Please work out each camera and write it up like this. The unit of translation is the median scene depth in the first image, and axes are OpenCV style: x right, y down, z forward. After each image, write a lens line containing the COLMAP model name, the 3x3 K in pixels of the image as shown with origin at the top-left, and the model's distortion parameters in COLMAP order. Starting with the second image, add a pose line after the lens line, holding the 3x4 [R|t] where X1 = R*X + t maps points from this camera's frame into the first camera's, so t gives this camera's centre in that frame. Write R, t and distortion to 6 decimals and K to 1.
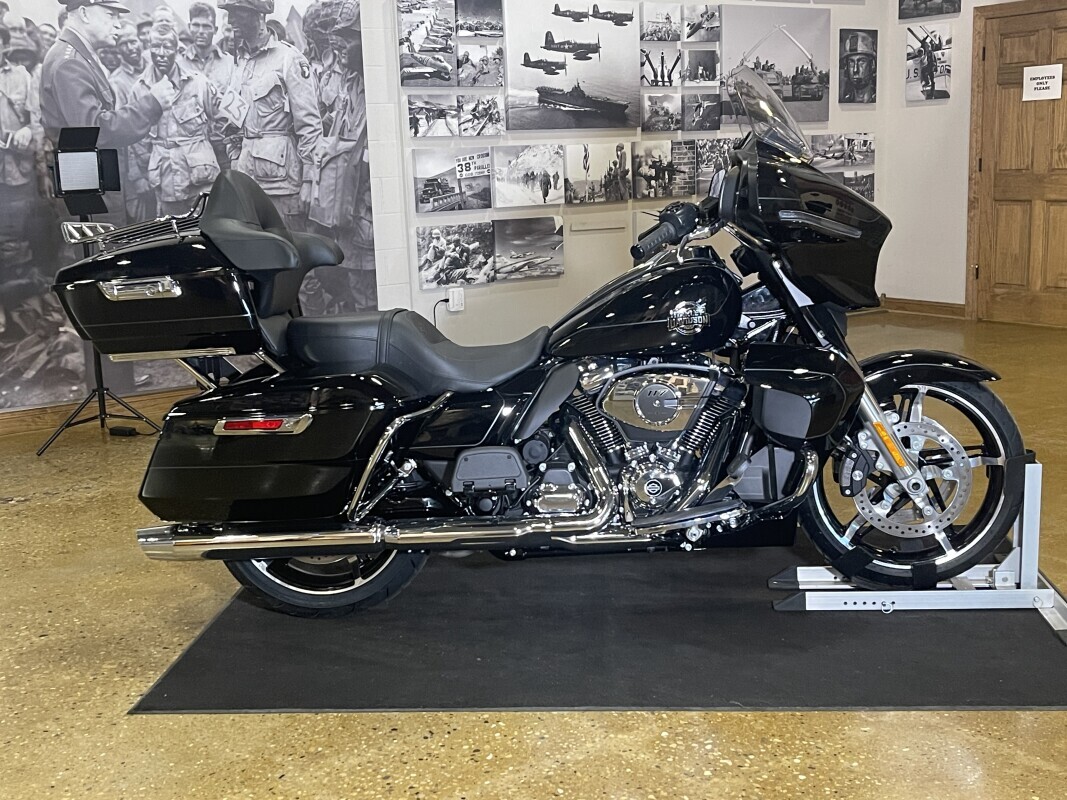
lens RADIAL K [[1260.9, 0, 533.5], [0, 1260.9, 400.0], [0, 0, 1]] dist [0.005787, -0.008833]
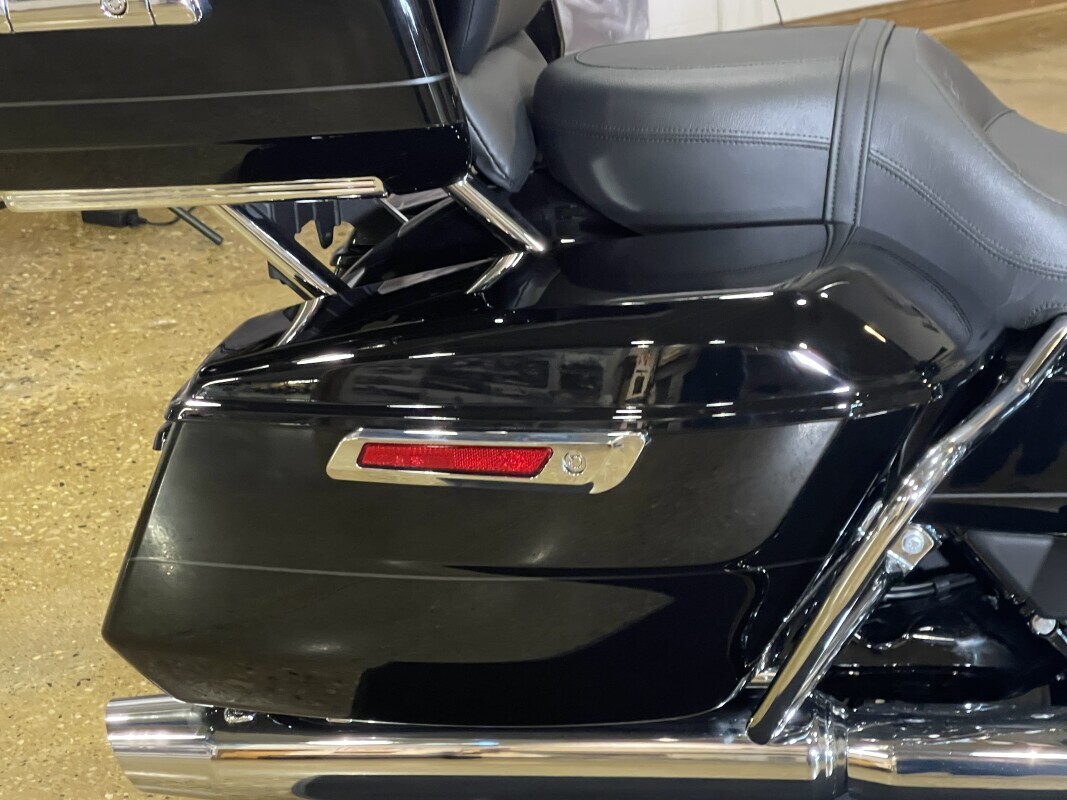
lens RADIAL K [[2173.5, 0, 533.5], [0, 2173.5, 400.0], [0, 0, 1]] dist [0.092358, 0.287121]
pose [[0.990131, 0.021761, -0.138443, -0.118763], [0.002159, 0.985385, 0.170329, -0.077000], [0.140127, -0.168947, 0.975613, 0.447687]]
